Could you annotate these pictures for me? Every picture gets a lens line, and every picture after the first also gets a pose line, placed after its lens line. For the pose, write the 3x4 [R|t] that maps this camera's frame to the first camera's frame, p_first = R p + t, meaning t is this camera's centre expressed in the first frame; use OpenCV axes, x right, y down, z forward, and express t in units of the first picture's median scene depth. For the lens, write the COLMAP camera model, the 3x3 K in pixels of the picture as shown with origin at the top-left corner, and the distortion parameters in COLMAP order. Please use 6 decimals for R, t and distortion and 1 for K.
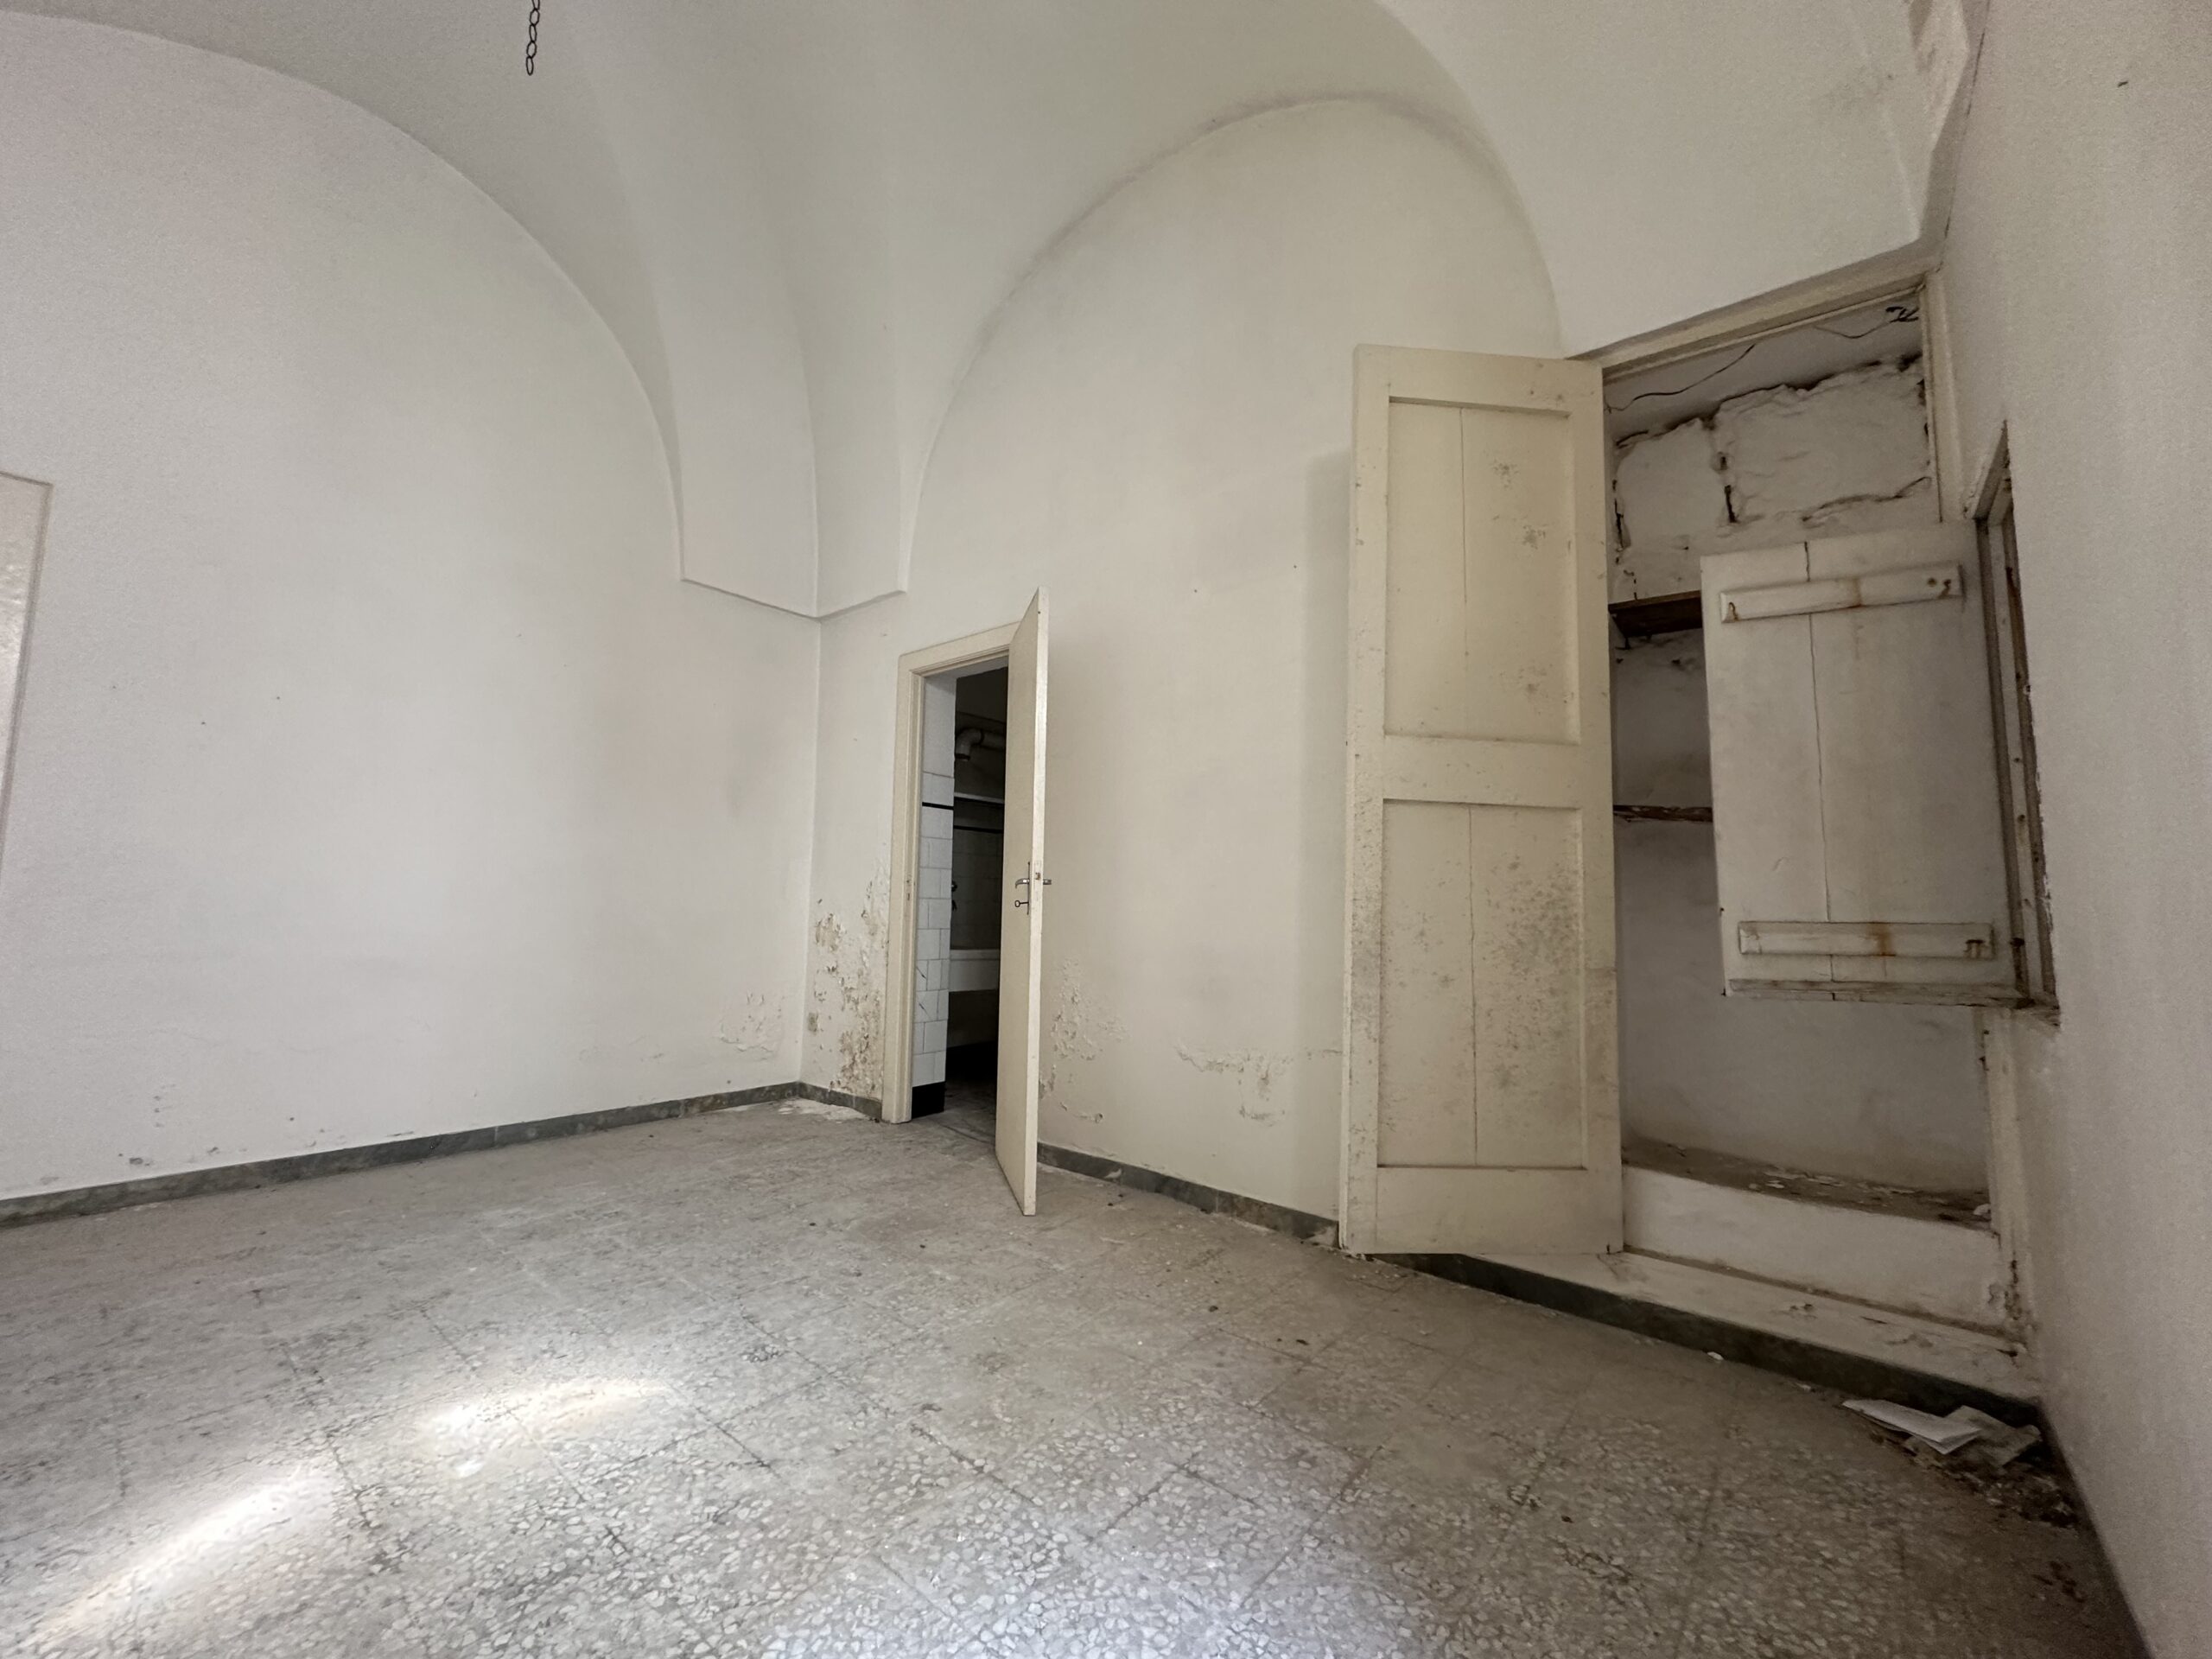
lens RADIAL K [[877.6, 0, 1108.1], [0, 877.6, 828.2], [0, 0, 1]] dist [-0.000840, 0.000372]
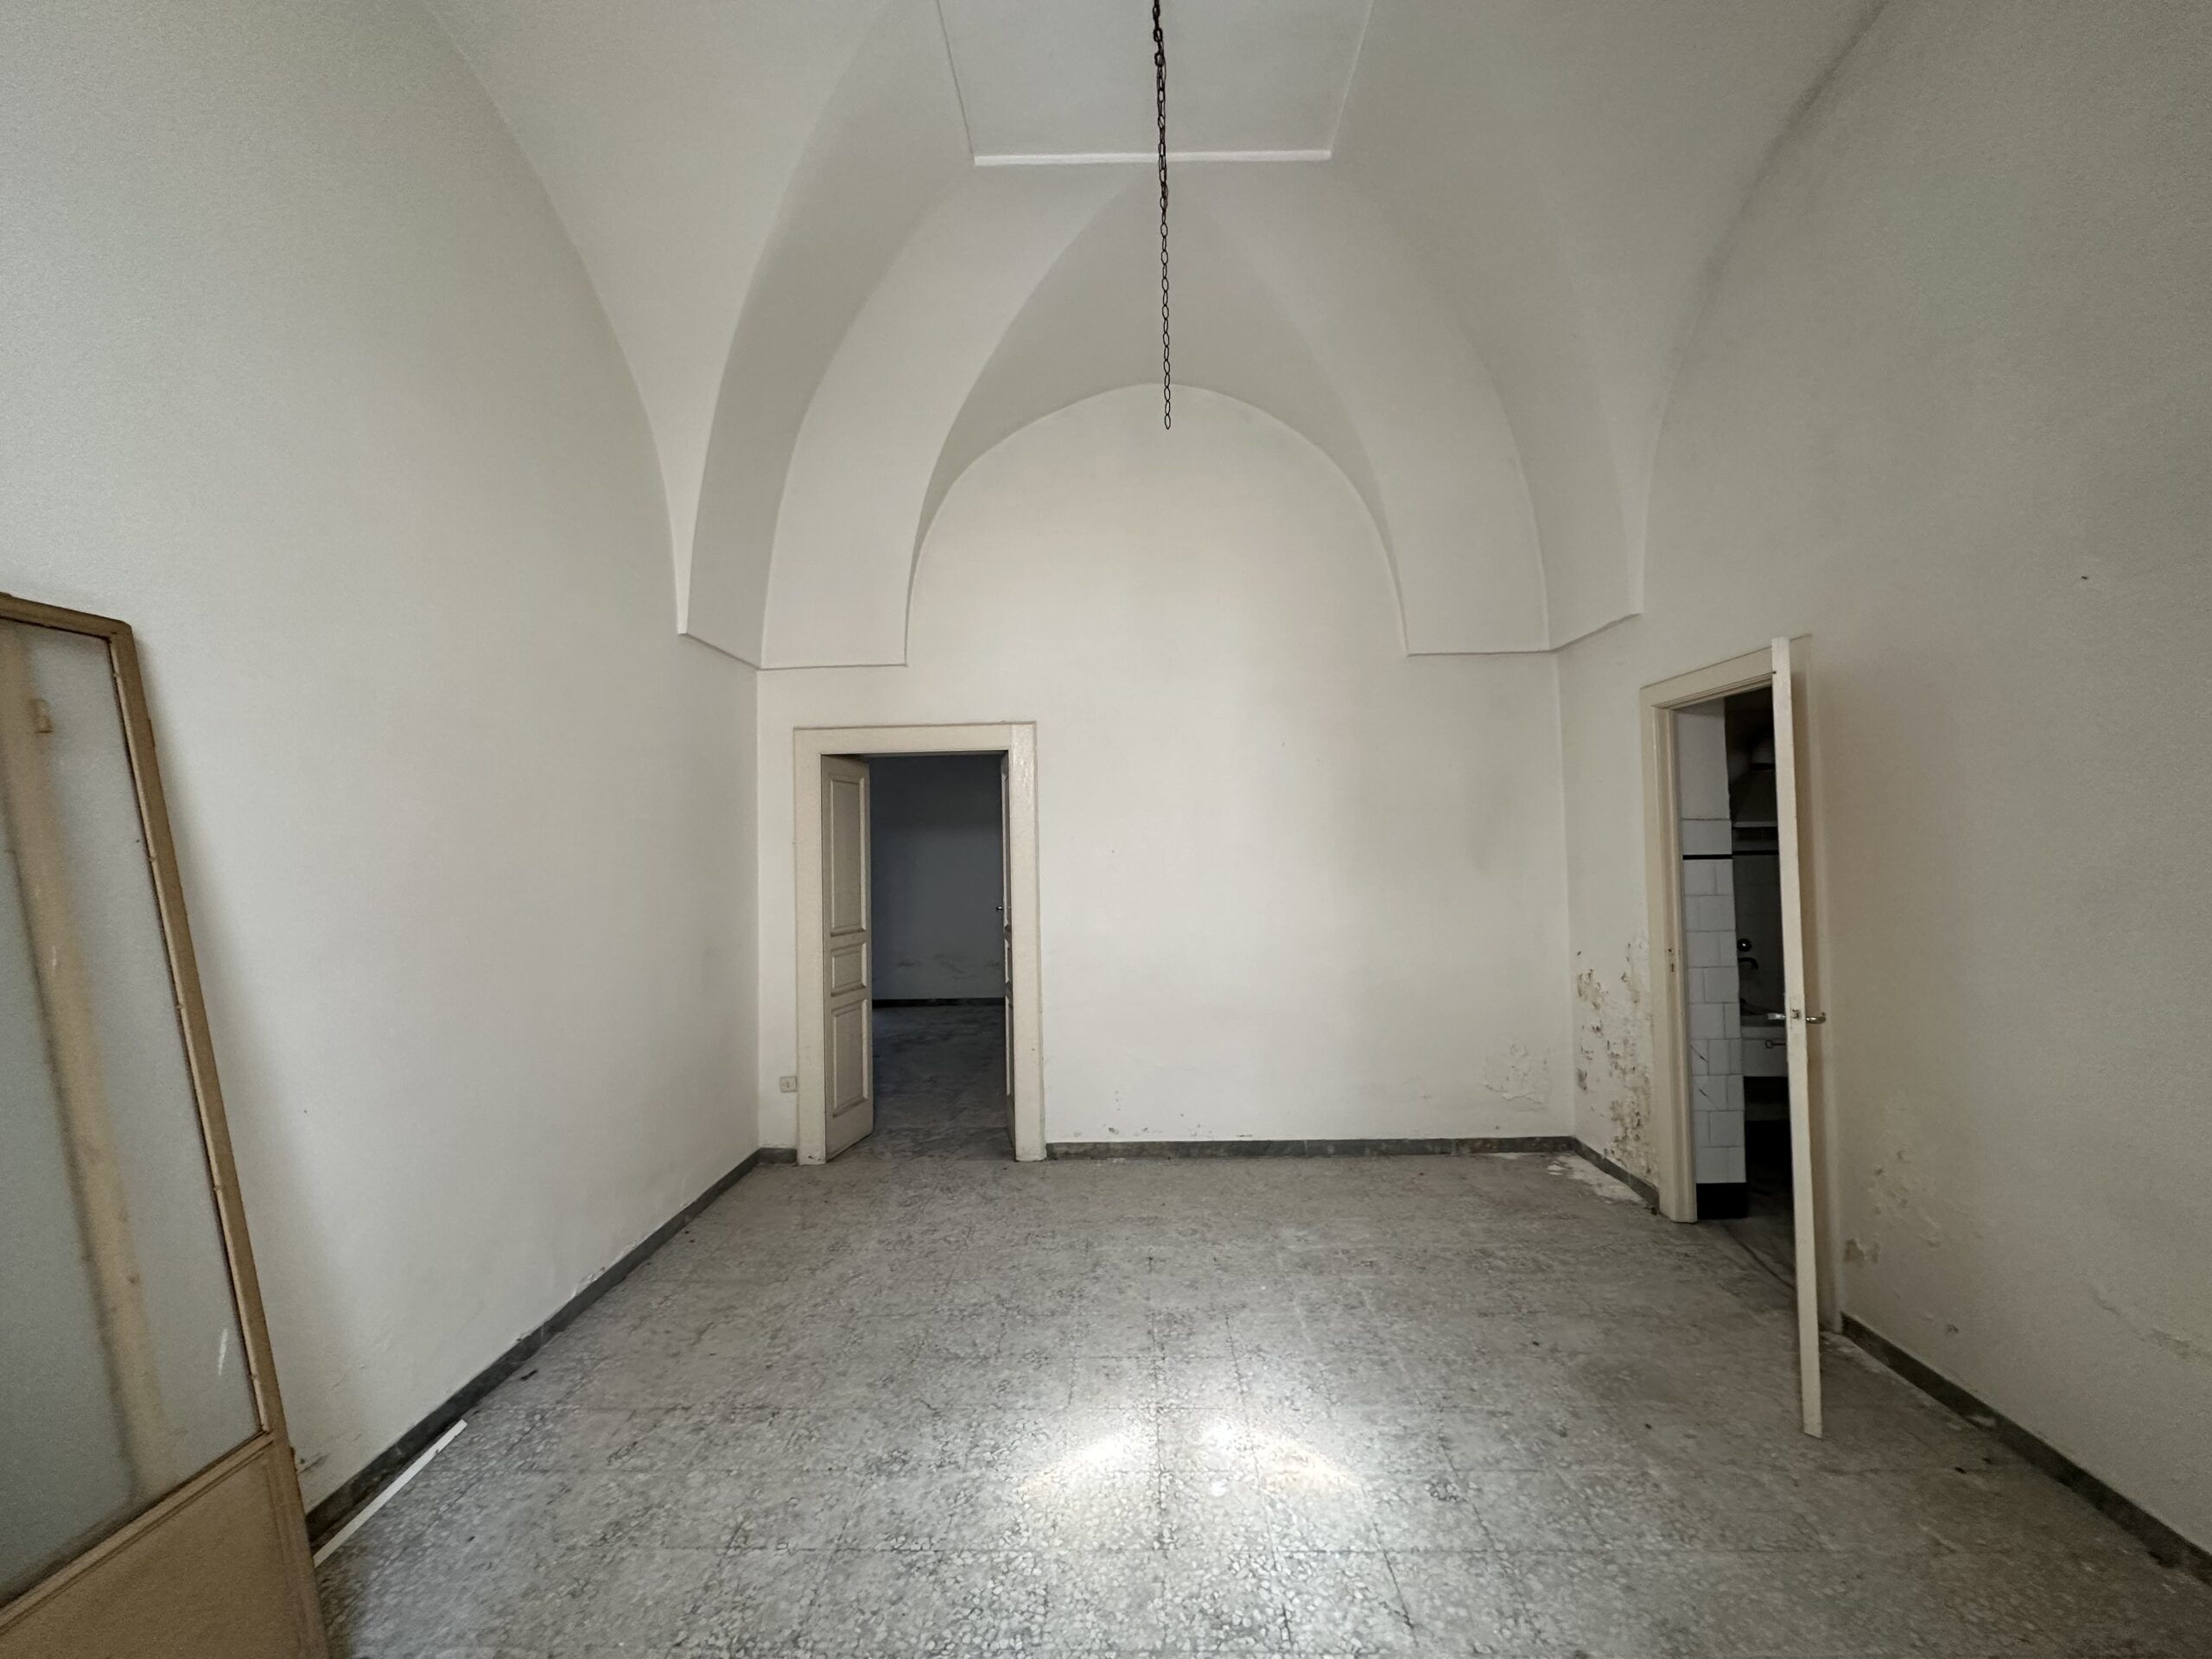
lens RADIAL K [[877.6, 0, 1108.1], [0, 877.6, 828.2], [0, 0, 1]] dist [-0.000840, 0.000372]
pose [[0.619456, -0.048454, -0.783534, 0.215679], [0.104395, 0.994313, 0.021045, -0.255272], [0.778059, -0.094834, 0.620992, 0.063058]]
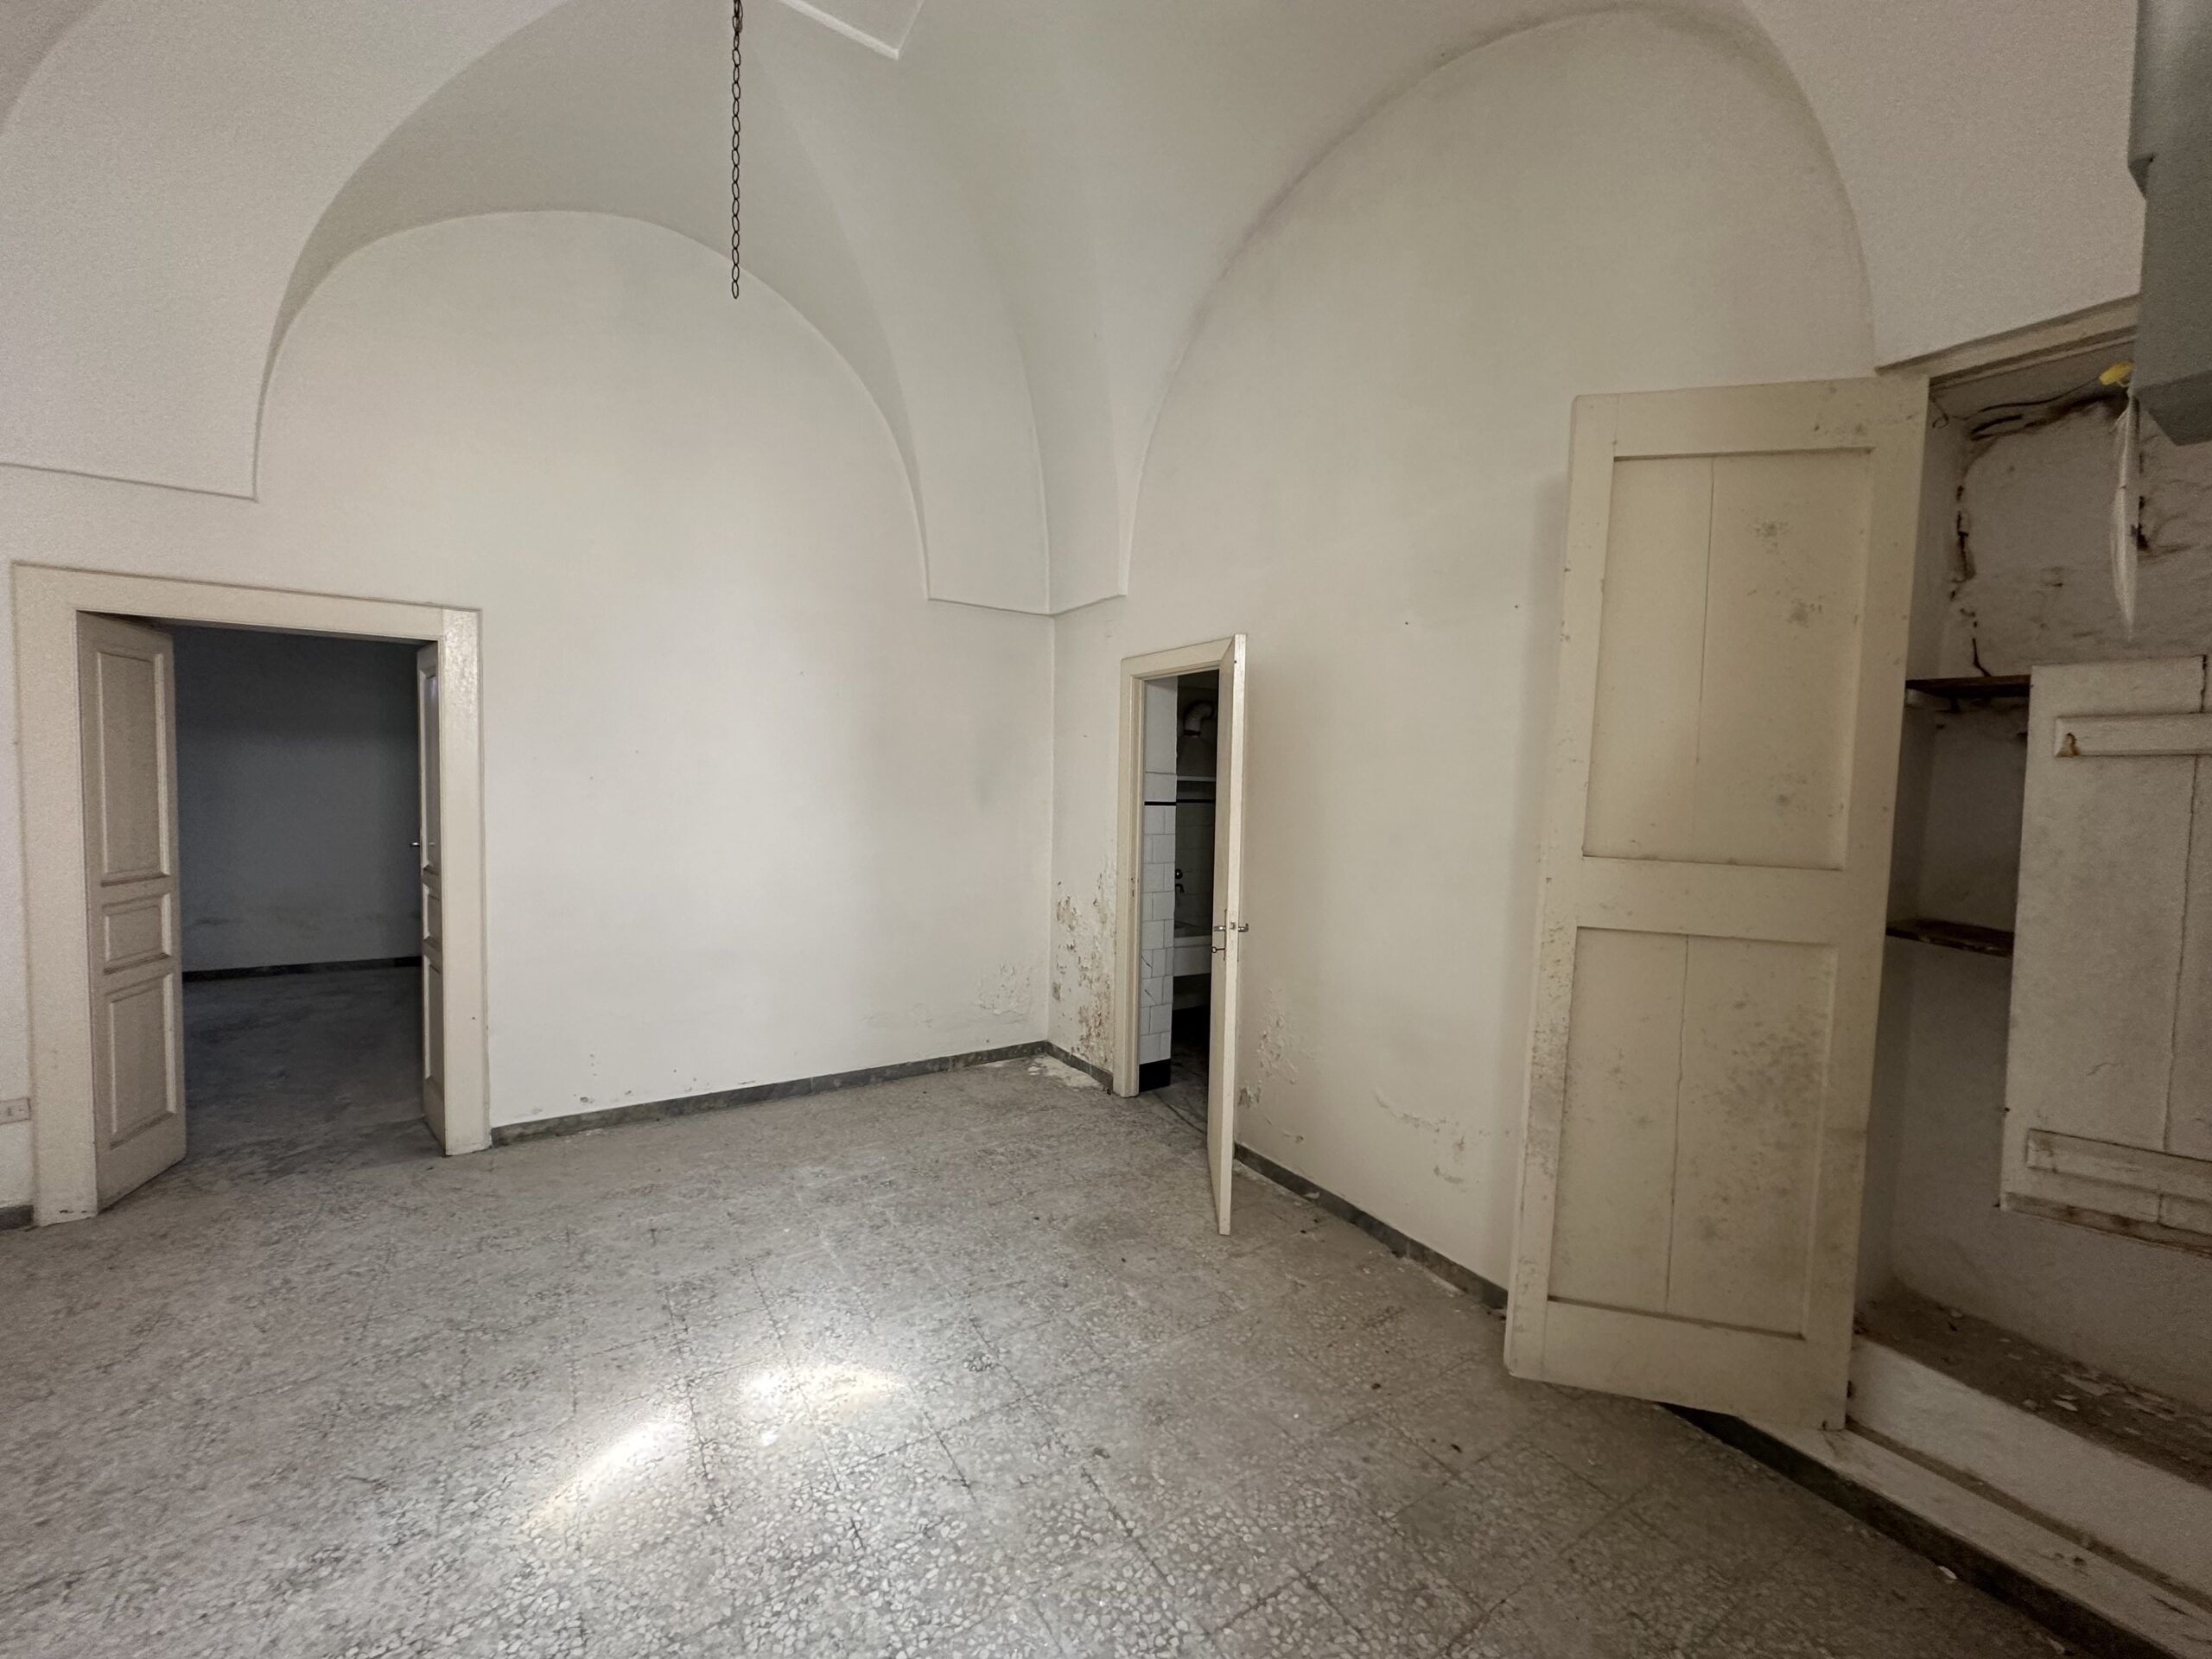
lens RADIAL K [[877.1, 0, 1107.9], [0, 877.1, 827.9], [0, 0, 1]] dist [0.000374, 0.000080]
pose [[0.953013, 0.018703, -0.302352, 0.118854], [0.022687, 0.990883, 0.132804, -0.266119], [0.302080, -0.133423, 0.943899, -0.005130]]
